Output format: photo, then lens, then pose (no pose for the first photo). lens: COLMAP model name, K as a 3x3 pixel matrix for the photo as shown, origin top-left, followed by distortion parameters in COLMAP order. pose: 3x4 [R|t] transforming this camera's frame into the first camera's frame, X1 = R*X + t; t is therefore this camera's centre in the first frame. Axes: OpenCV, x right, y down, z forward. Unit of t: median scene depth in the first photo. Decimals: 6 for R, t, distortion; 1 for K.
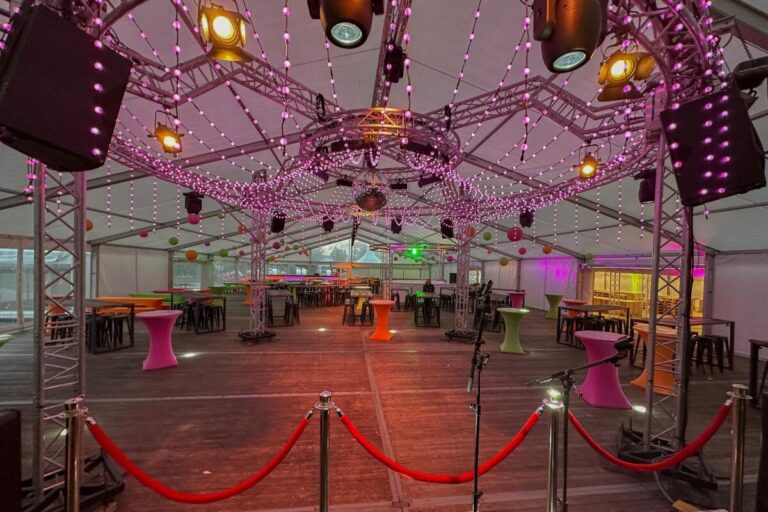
lens RADIAL K [[310.9, 0, 383.7], [0, 310.9, 270.4], [0, 0, 1]] dist [-0.031116, -0.000028]
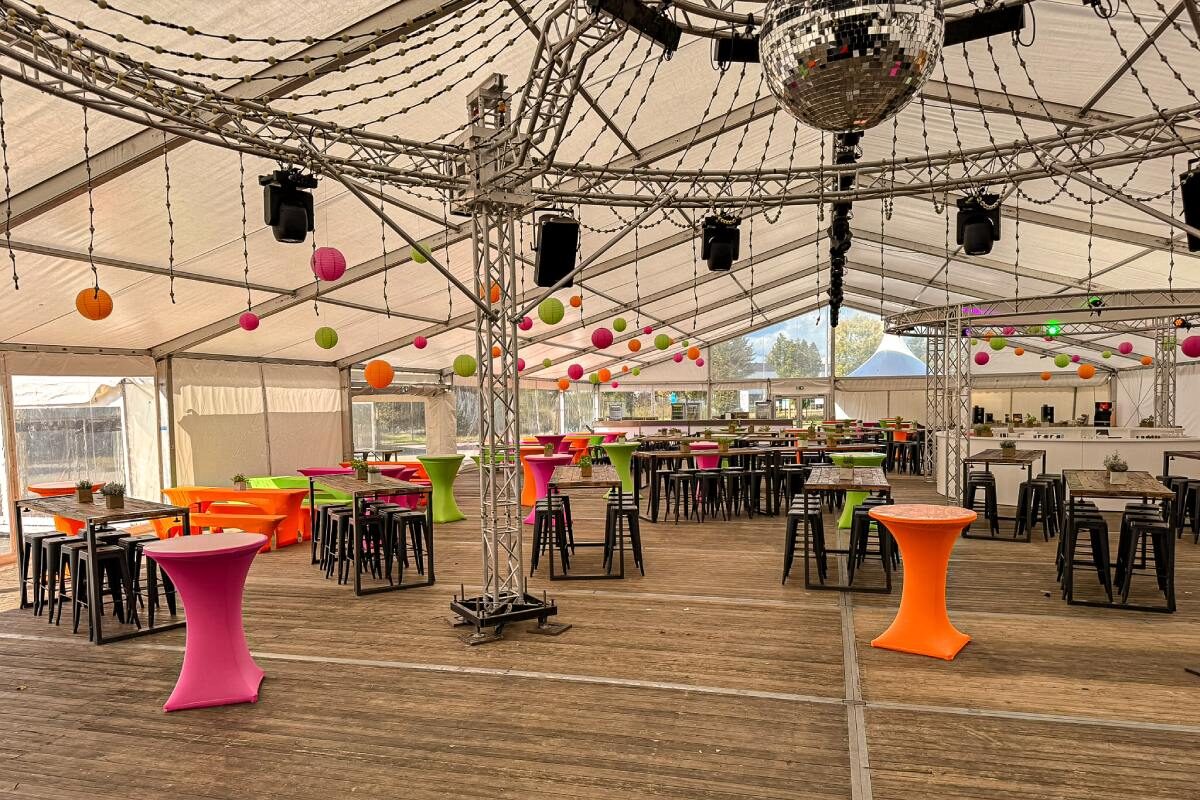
lens RADIAL K [[828.0, 0, 599.8], [0, 828.0, 430.0], [0, 0, 1]] dist [0.005680, -0.000544]
pose [[0.921523, -0.021817, -0.387711, 0.014638], [0.031320, 0.999344, 0.018208, 0.009241], [0.387059, -0.028922, 0.921601, 0.197083]]
